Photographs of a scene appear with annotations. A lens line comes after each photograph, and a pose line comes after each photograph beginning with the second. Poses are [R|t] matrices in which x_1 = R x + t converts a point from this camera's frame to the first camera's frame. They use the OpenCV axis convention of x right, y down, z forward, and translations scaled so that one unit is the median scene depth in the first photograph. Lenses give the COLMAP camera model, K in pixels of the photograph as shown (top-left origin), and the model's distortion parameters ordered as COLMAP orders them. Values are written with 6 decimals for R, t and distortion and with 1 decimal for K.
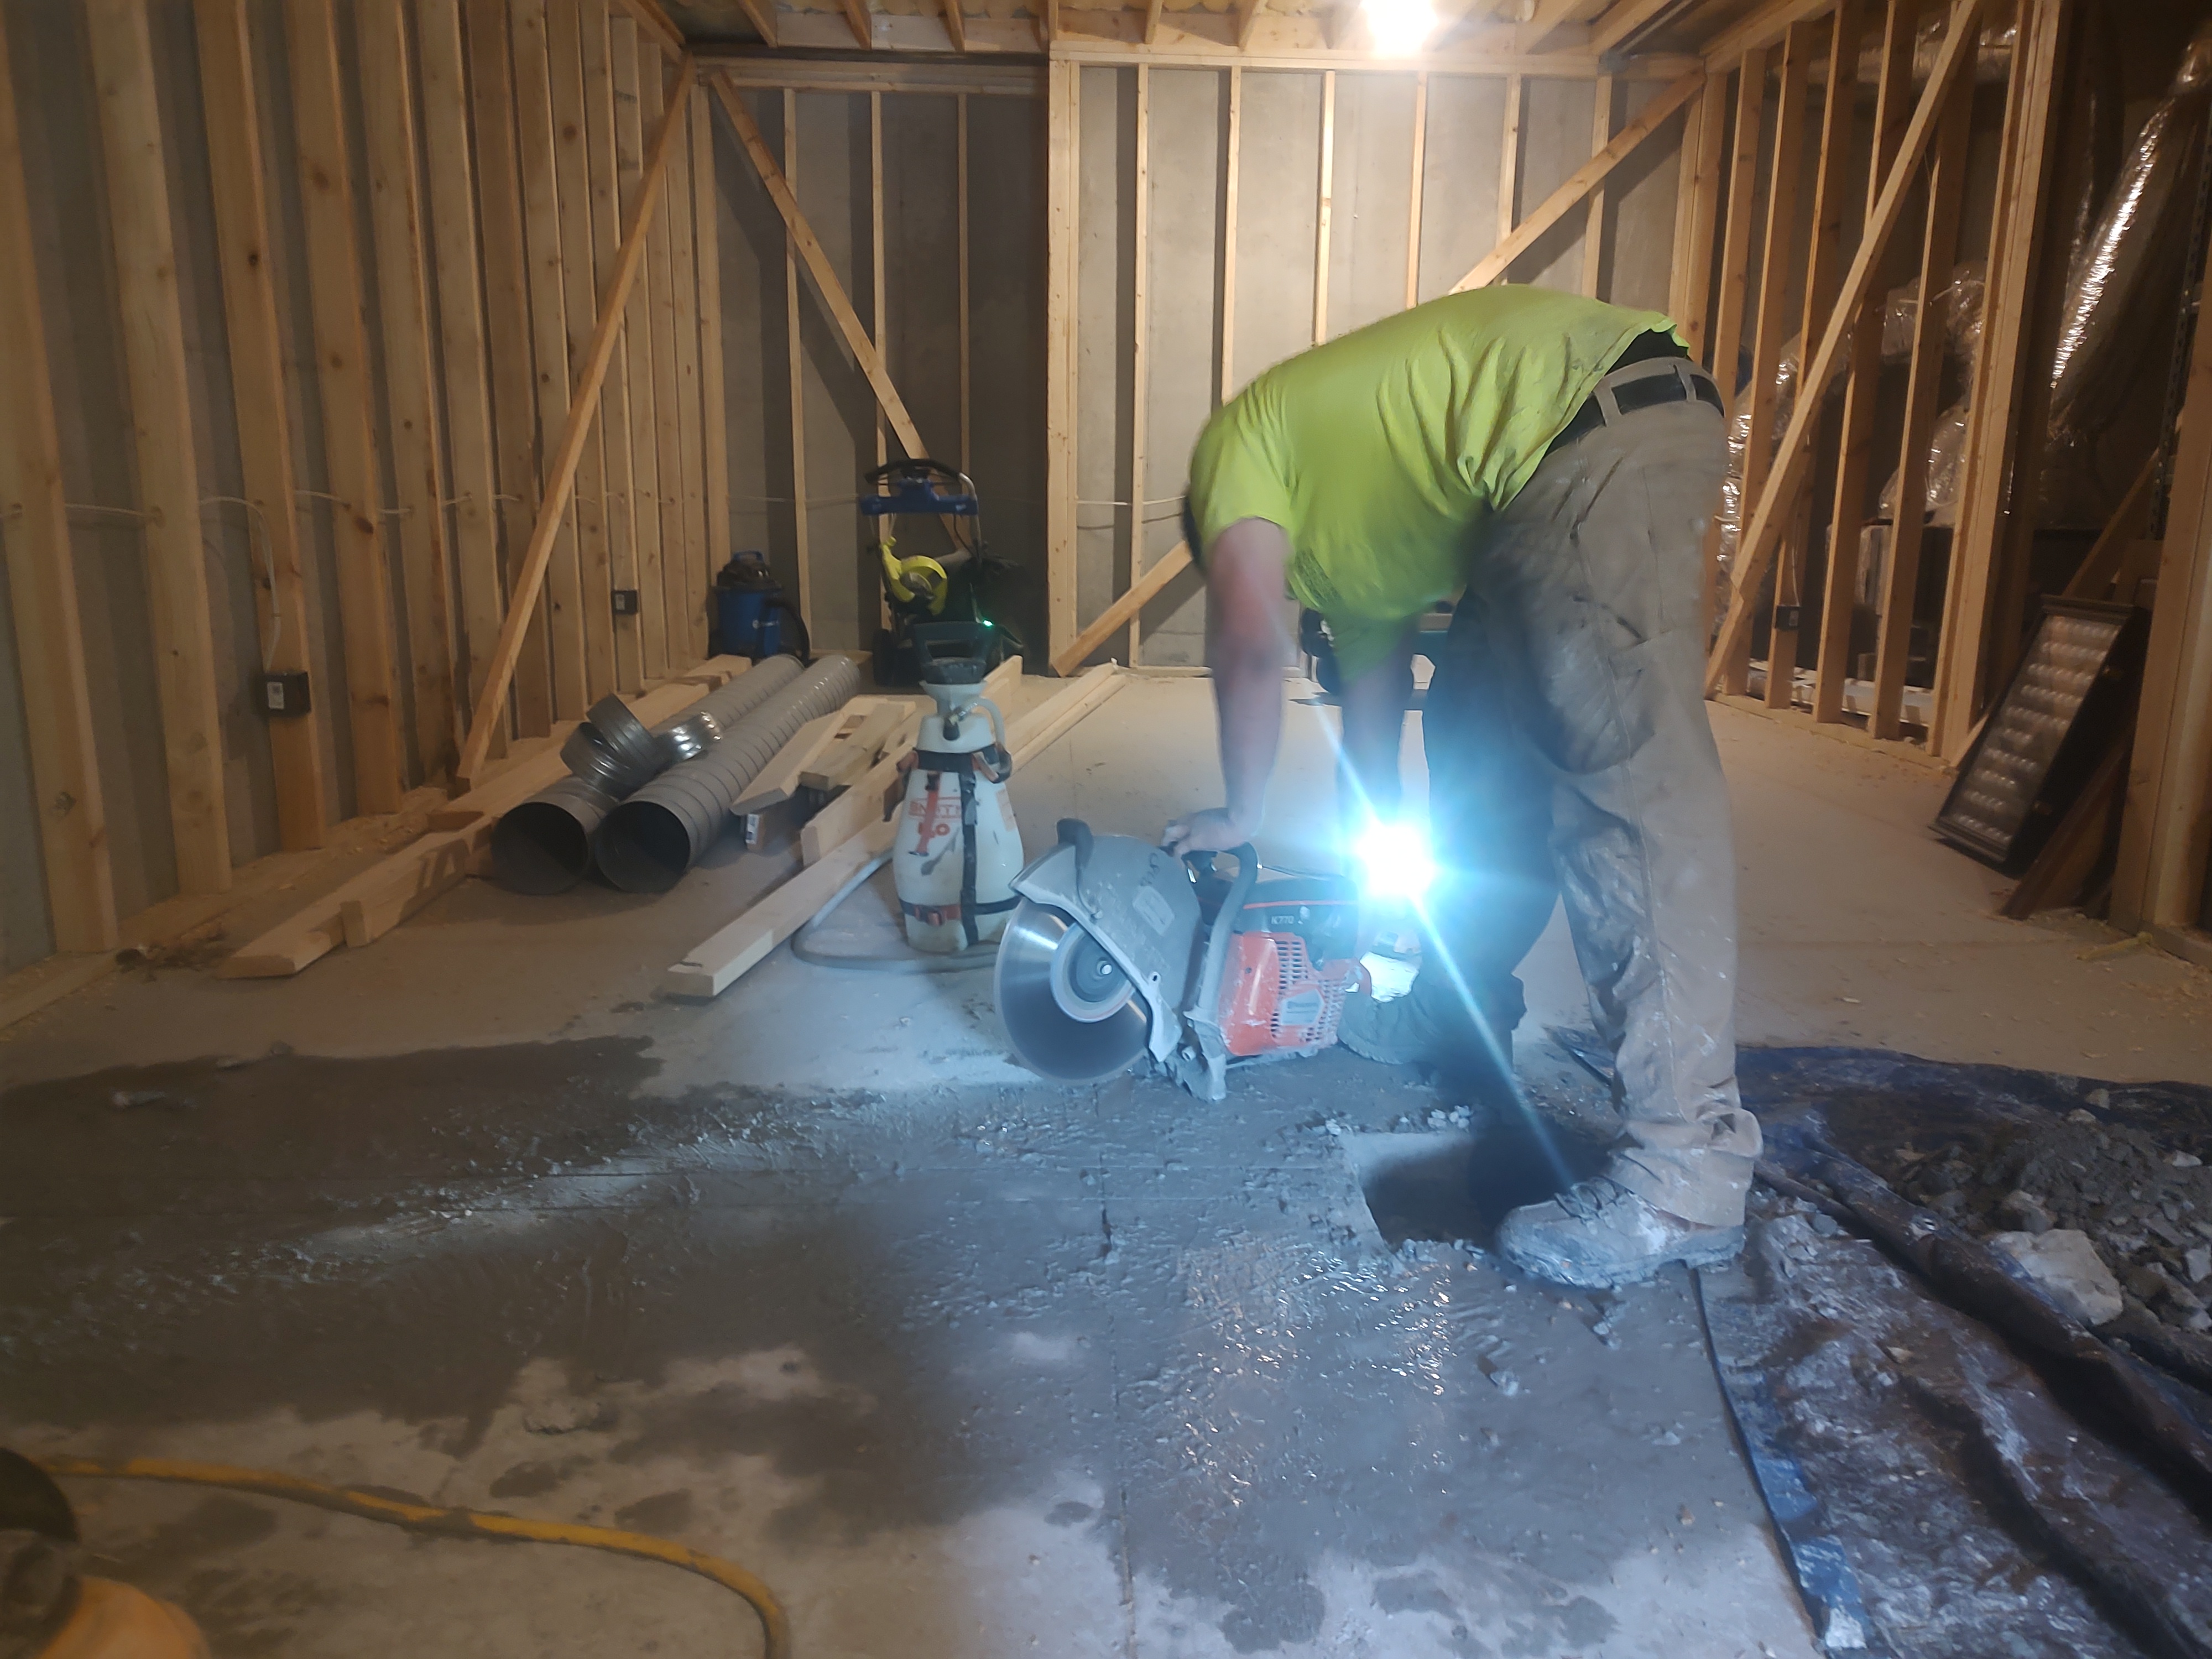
lens RADIAL K [[1594.3, 0, 1109.4], [0, 1594.3, 834.9], [0, 0, 1]] dist [0.036405, -0.038015]
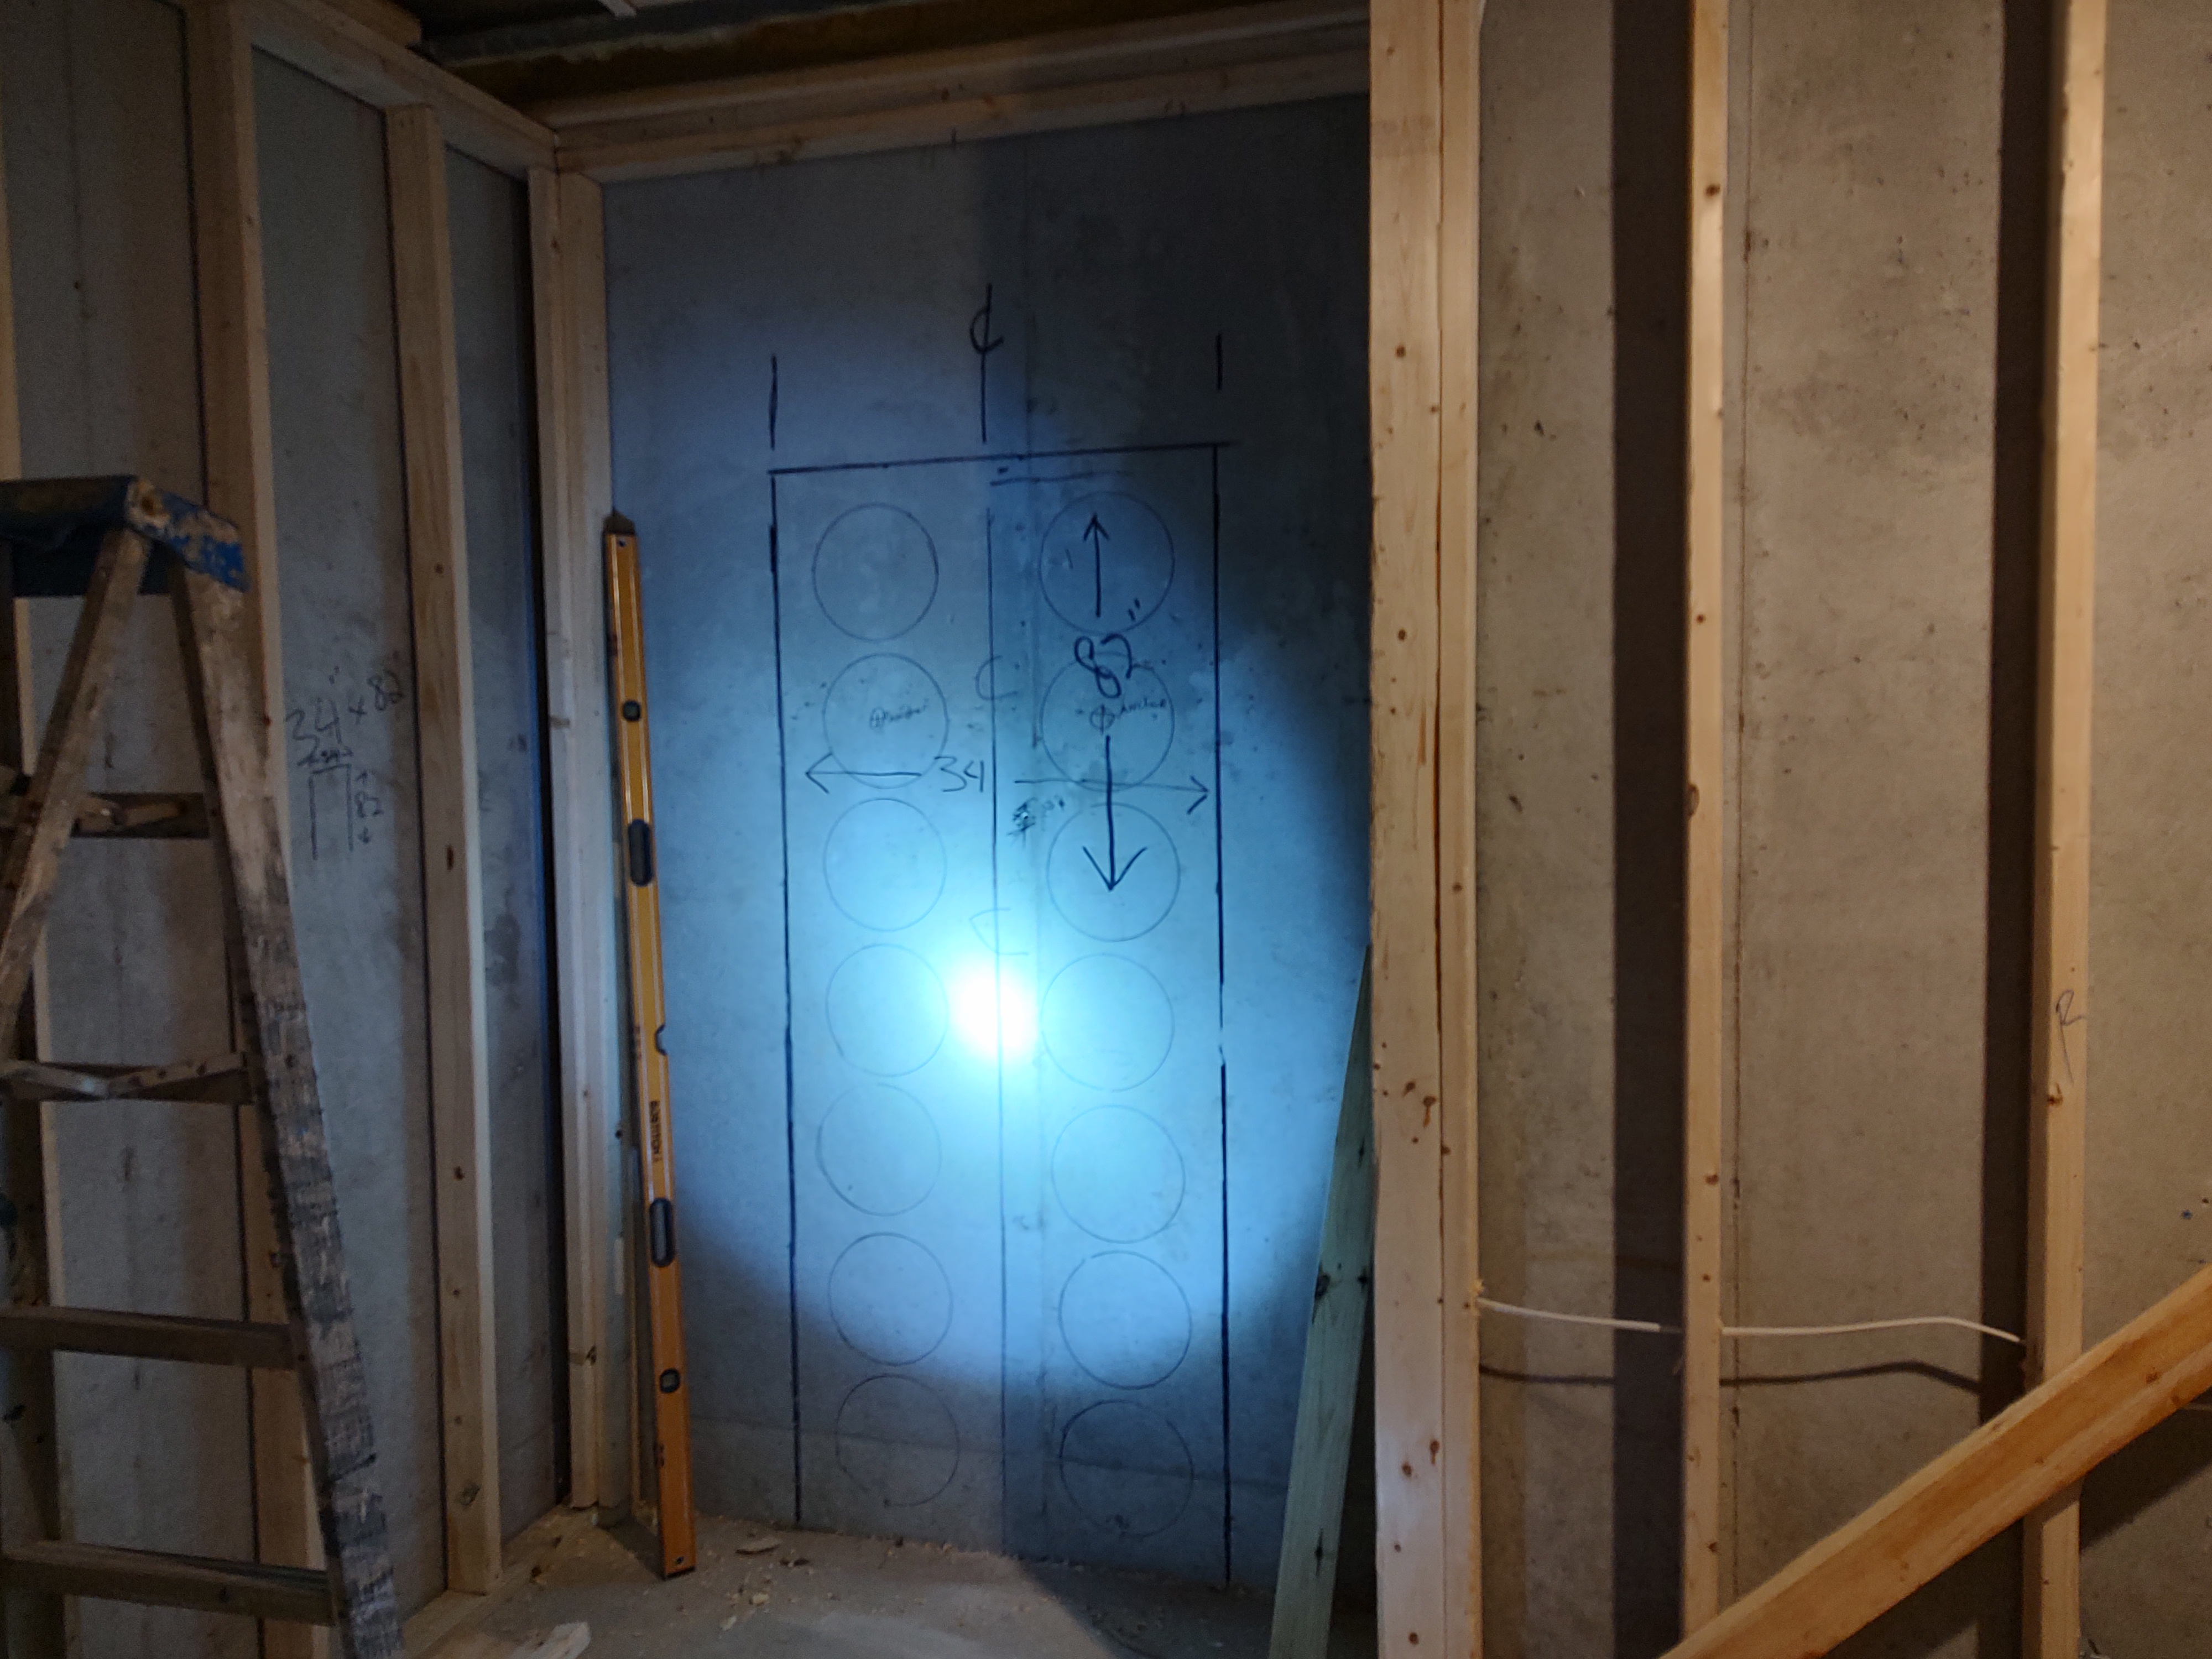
lens RADIAL K [[1594.3, 0, 1101.5], [0, 1594.3, 828.3], [0, 0, 1]] dist [0.036405, -0.038015]
pose [[0.944849, -0.009488, -0.327368, 0.029391], [-0.040533, 0.988507, -0.145638, -0.659326], [0.324988, 0.150875, 0.933606, 1.832359]]
